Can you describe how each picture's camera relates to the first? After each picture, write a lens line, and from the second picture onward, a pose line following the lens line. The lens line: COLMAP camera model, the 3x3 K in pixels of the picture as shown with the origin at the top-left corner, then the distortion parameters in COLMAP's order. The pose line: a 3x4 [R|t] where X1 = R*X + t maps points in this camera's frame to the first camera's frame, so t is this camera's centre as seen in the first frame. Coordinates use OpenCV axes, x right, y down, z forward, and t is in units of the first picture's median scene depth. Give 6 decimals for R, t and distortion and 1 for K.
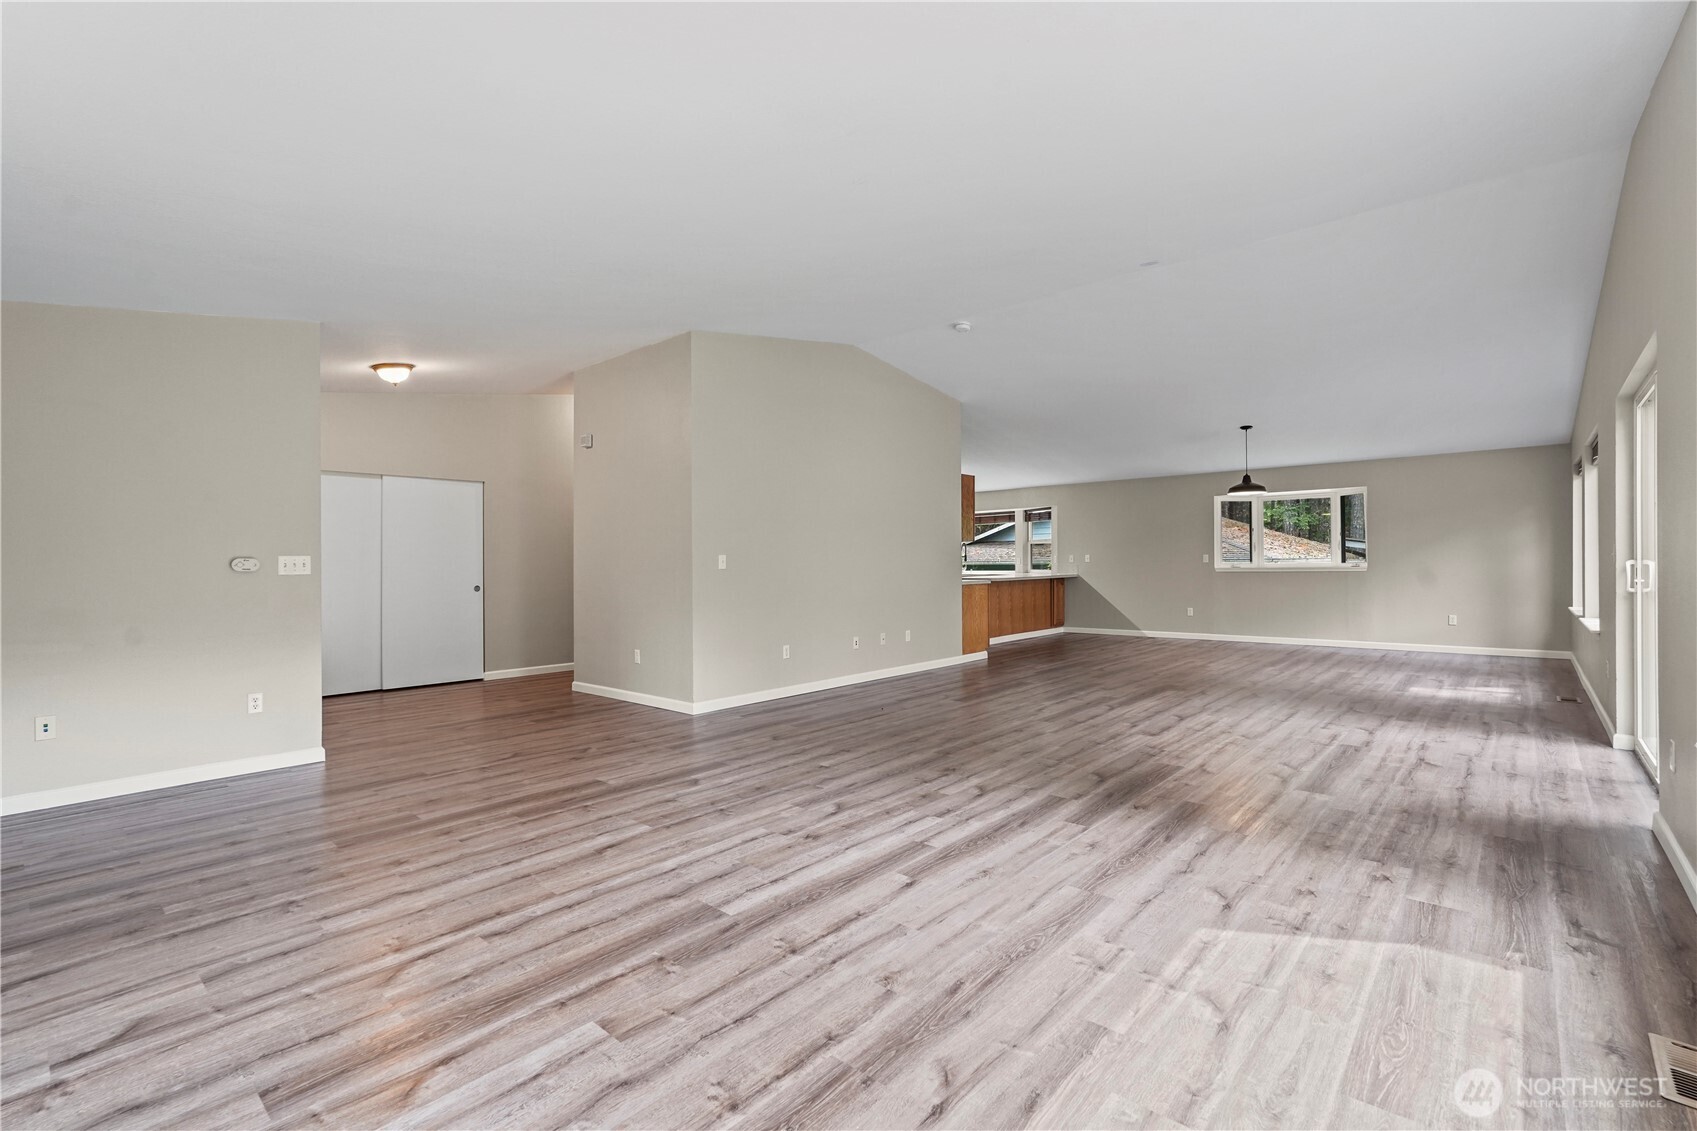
lens RADIAL K [[767.6, 0, 835.5], [0, 767.6, 565.7], [0, 0, 1]] dist [-0.015173, 0.005277]
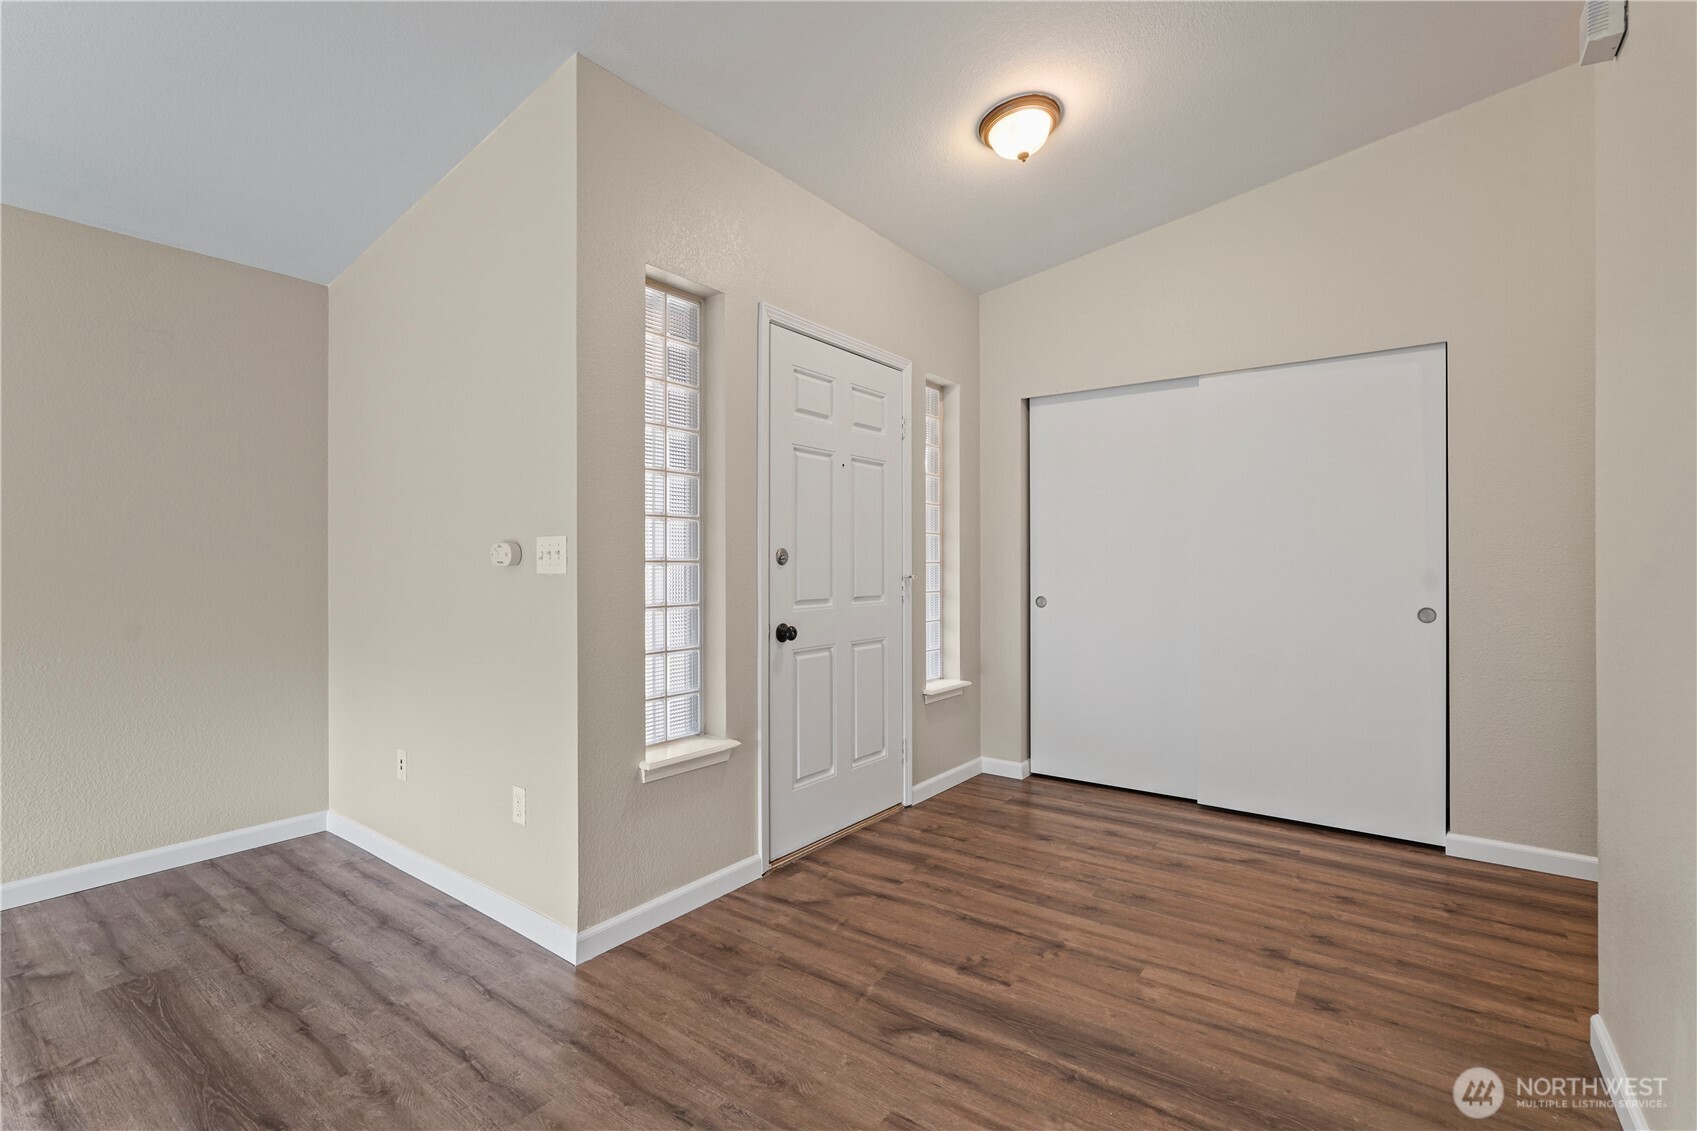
lens RADIAL K [[767.6, 0, 849.4], [0, 767.6, 565.2], [0, 0, 1]] dist [-0.015173, 0.005277]
pose [[0.102264, 0.009380, -0.994713, -0.185629], [-0.001225, 0.999956, 0.009304, 0.001222], [0.994757, 0.000267, 0.102271, 1.148034]]
